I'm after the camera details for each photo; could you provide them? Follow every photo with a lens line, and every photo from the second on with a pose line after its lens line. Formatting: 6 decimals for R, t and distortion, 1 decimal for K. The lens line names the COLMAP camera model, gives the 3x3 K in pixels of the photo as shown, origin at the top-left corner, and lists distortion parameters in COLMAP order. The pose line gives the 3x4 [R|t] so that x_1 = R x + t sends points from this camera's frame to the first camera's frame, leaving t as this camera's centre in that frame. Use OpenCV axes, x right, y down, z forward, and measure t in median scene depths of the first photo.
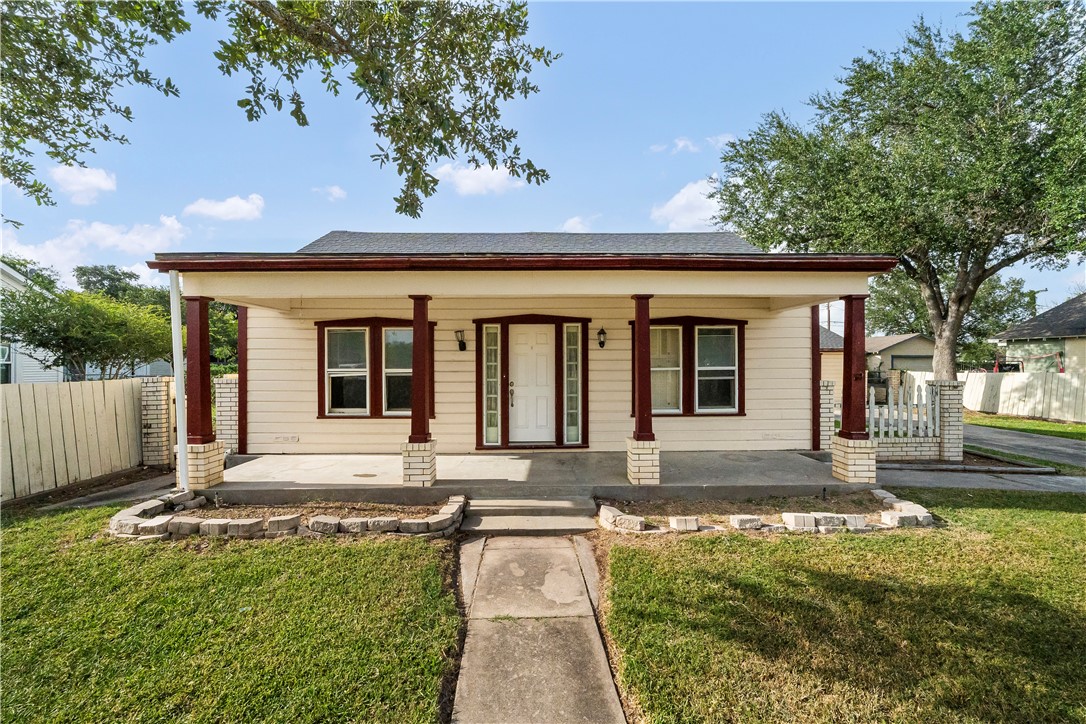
lens RADIAL K [[430.0, 0, 545.8], [0, 430.0, 367.3], [0, 0, 1]] dist [-0.009523, 0.003123]
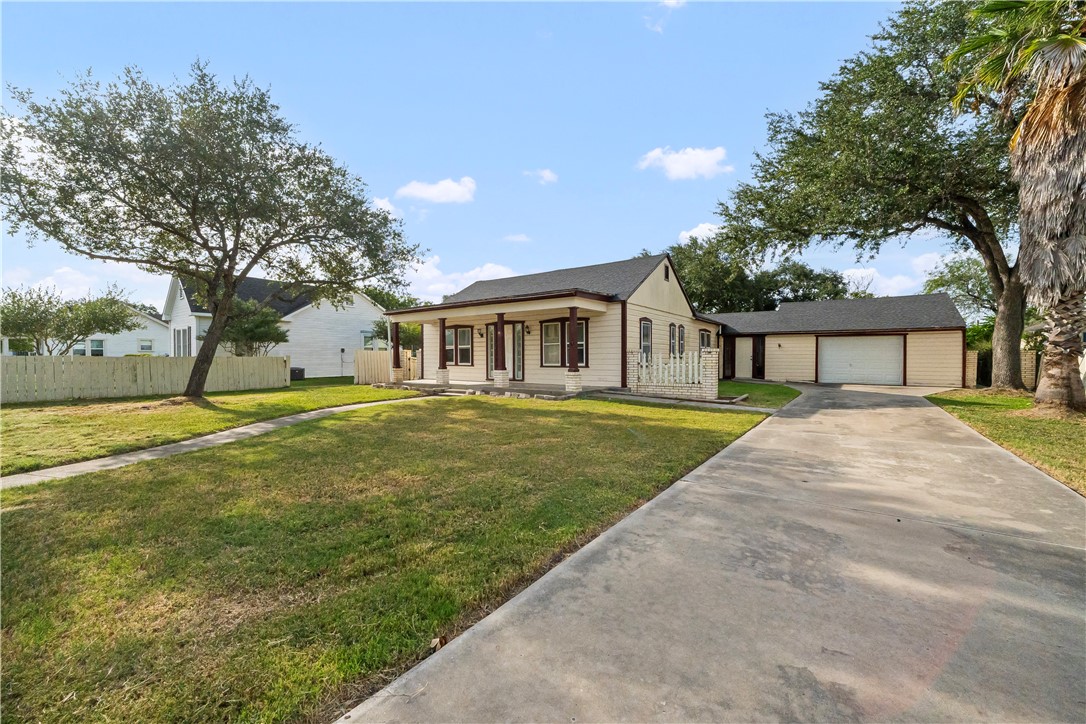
lens RADIAL K [[430.0, 0, 544.8], [0, 430.0, 362.1], [0, 0, 1]] dist [-0.009523, 0.003123]
pose [[0.793717, 0.007659, -0.608239, 1.487929], [-0.006596, 0.999970, 0.003984, 0.082634], [0.608251, 0.000850, 0.793744, -0.638818]]
